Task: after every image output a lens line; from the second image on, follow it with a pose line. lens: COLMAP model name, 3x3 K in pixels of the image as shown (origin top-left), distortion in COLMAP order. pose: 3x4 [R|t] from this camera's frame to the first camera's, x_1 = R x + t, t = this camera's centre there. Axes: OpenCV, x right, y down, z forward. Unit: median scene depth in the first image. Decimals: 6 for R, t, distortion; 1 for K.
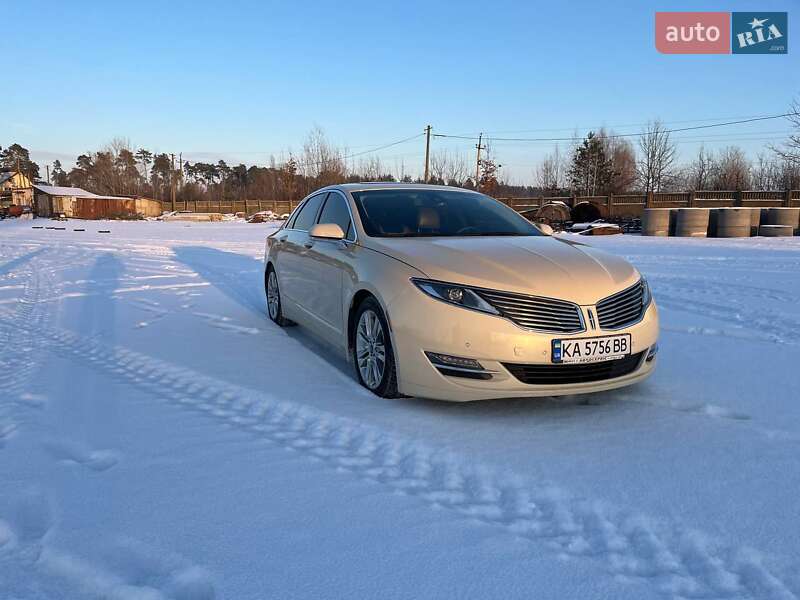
lens RADIAL K [[598.1, 0, 394.8], [0, 598.1, 300.7], [0, 0, 1]] dist [0.068322, -0.092823]
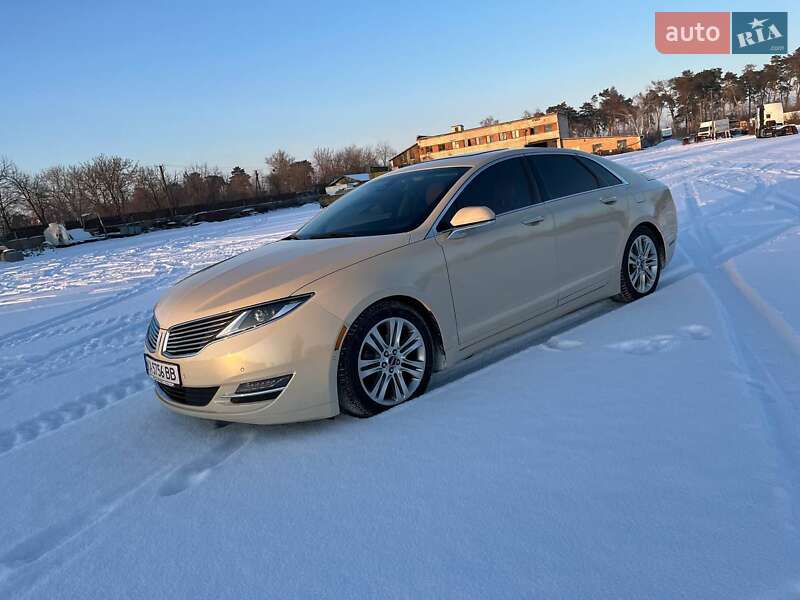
lens RADIAL K [[598.1, 0, 403.5], [0, 598.1, 296.3], [0, 0, 1]] dist [0.068322, -0.092823]
pose [[0.311918, 0.122523, -0.942176, 1.167443], [0.016392, 0.990809, 0.134274, -0.149658], [0.949968, -0.057326, 0.307042, 0.870422]]
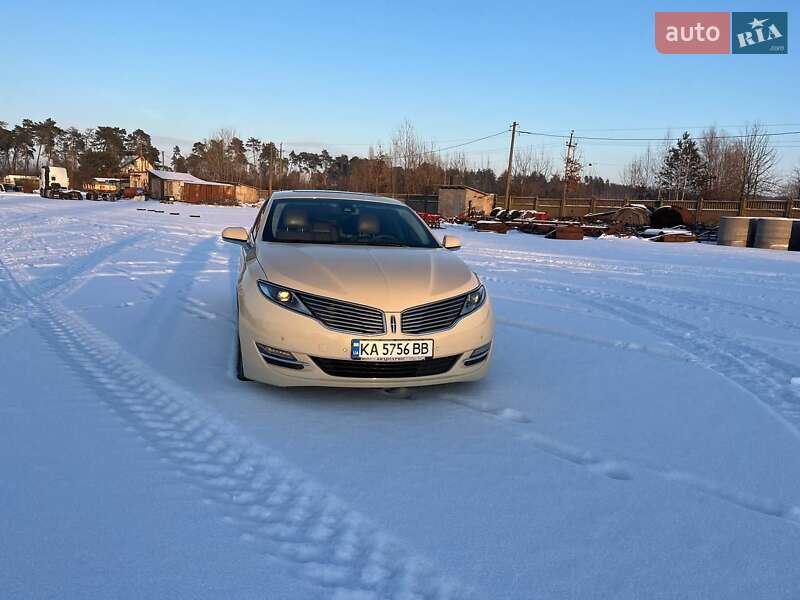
lens RADIAL K [[598.1, 0, 398.6], [0, 598.1, 298.4], [0, 0, 1]] dist [0.068322, -0.092823]
pose [[0.987547, 0.062861, -0.144221, 0.399977], [-0.061780, 0.998018, 0.011967, -0.026663], [0.144688, -0.002908, 0.989473, -0.109815]]
